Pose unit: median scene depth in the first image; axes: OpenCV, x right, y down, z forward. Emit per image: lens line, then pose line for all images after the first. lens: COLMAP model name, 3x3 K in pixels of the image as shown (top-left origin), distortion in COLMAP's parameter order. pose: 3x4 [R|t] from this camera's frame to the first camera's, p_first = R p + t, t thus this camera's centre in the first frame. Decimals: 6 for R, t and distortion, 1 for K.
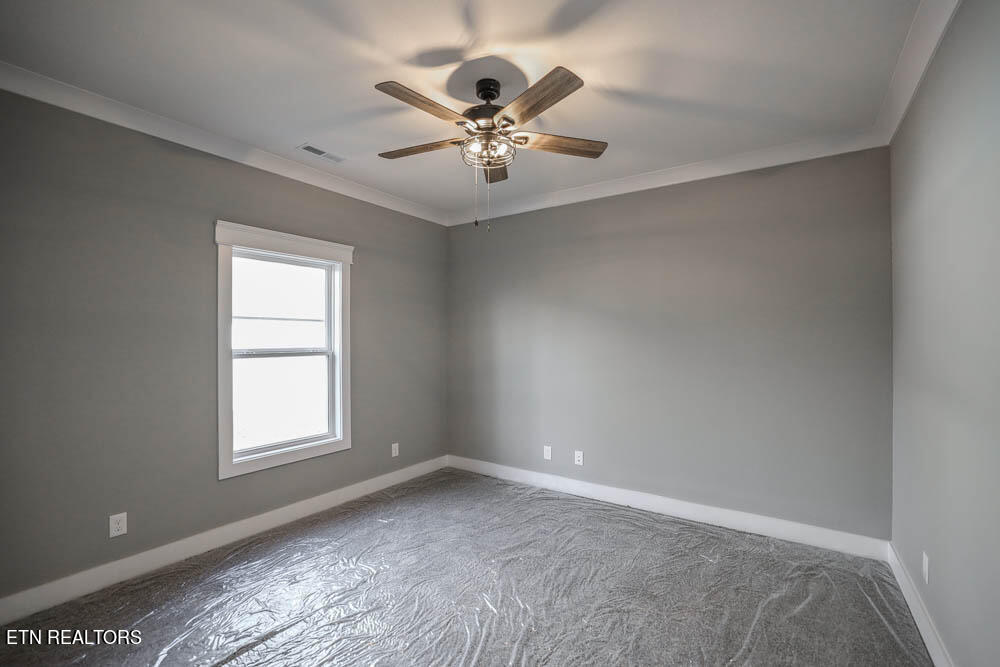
lens RADIAL K [[455.3, 0, 473.0], [0, 455.3, 334.0], [0, 0, 1]] dist [-0.012796, 0.000214]
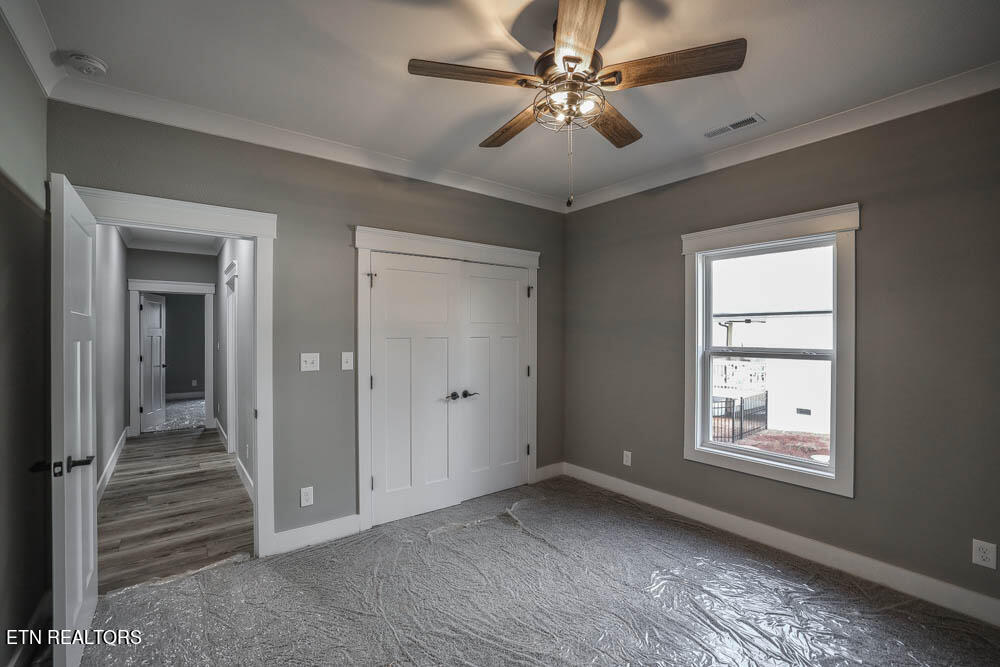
lens RADIAL K [[431.4, 0, 503.2], [0, 431.4, 335.2], [0, 0, 1]] dist [-0.049582, 0.016769]
pose [[-0.274185, -0.004086, -0.961668, 0.537997], [0.003202, 0.999982, -0.005162, 0.008716], [0.961672, -0.004495, -0.274167, 0.741997]]
